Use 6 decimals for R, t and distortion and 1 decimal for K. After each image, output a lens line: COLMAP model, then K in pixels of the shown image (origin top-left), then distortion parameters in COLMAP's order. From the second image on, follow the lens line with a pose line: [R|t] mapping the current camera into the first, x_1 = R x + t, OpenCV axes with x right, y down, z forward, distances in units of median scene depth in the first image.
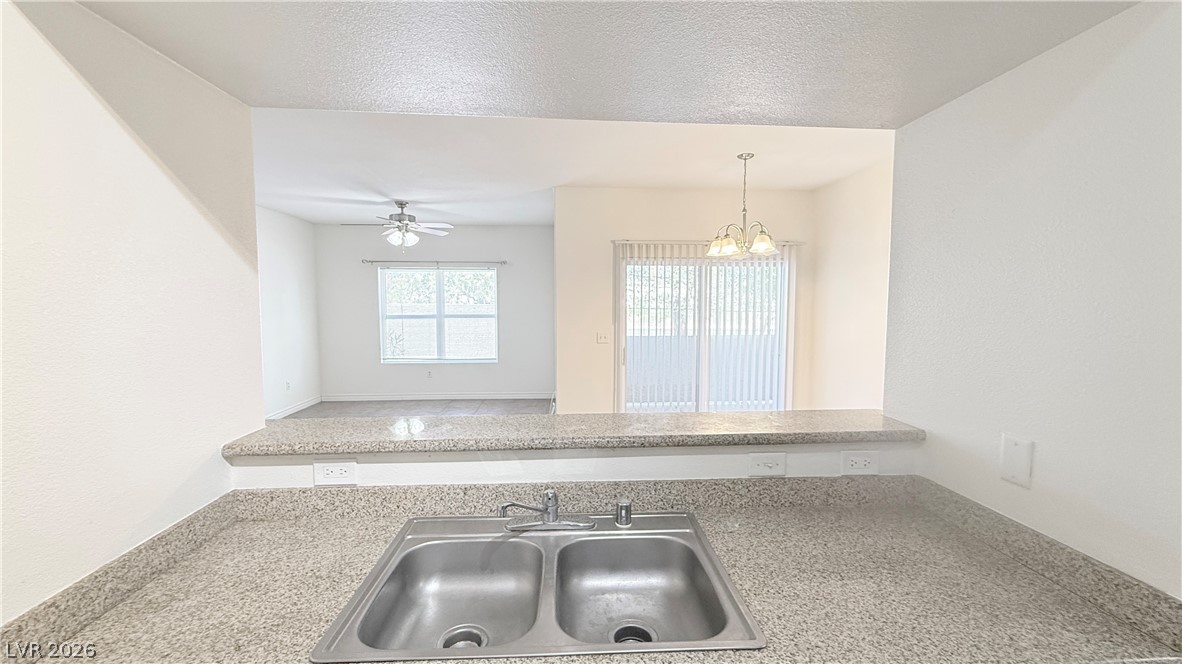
lens RADIAL K [[476.7, 0, 591.0], [0, 476.7, 332.0], [0, 0, 1]] dist [0.003949, 0.000299]
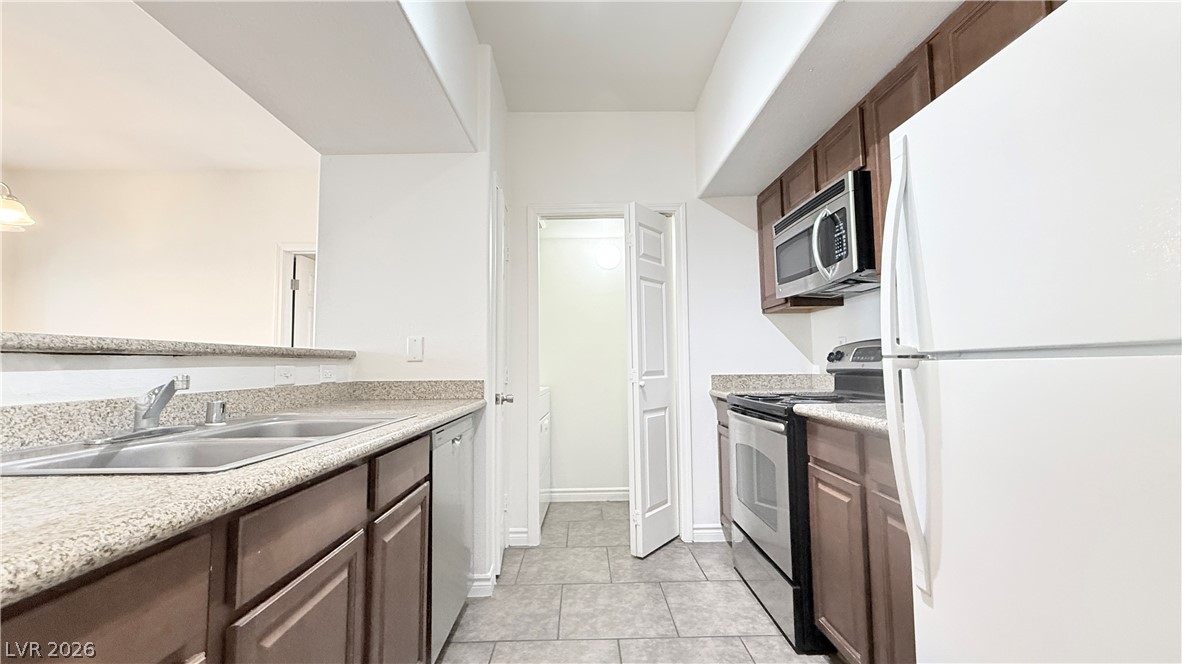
lens RADIAL K [[478.6, 0, 591.0], [0, 478.6, 332.0], [0, 0, 1]] dist [0.002131, 0.000237]
pose [[0.049113, 0.068522, 0.996440, -0.845006], [0.078628, 0.994283, -0.072249, 0.327667], [-0.995694, 0.081896, 0.043445, 0.165707]]
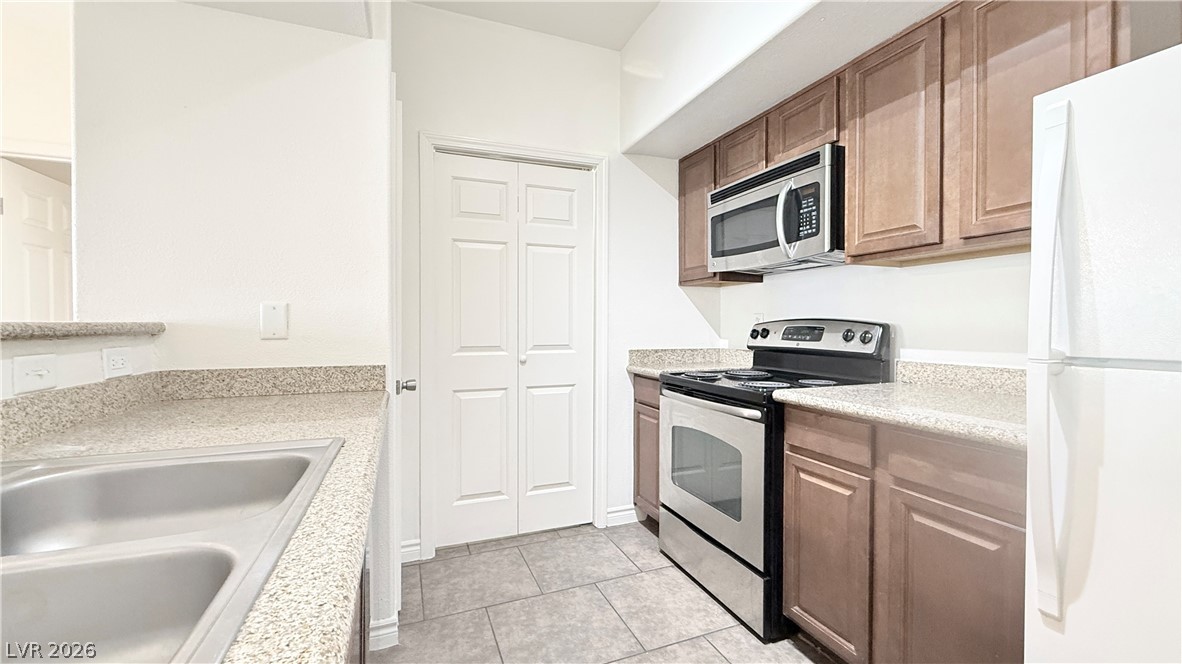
lens RADIAL K [[476.7, 0, 591.0], [0, 476.7, 332.0], [0, 0, 1]] dist [0.003949, 0.000299]
pose [[-0.312829, -0.015444, 0.949684, -0.520965], [0.063086, 0.997322, 0.037000, 0.252292], [-0.947712, 0.071487, -0.311017, 0.486811]]
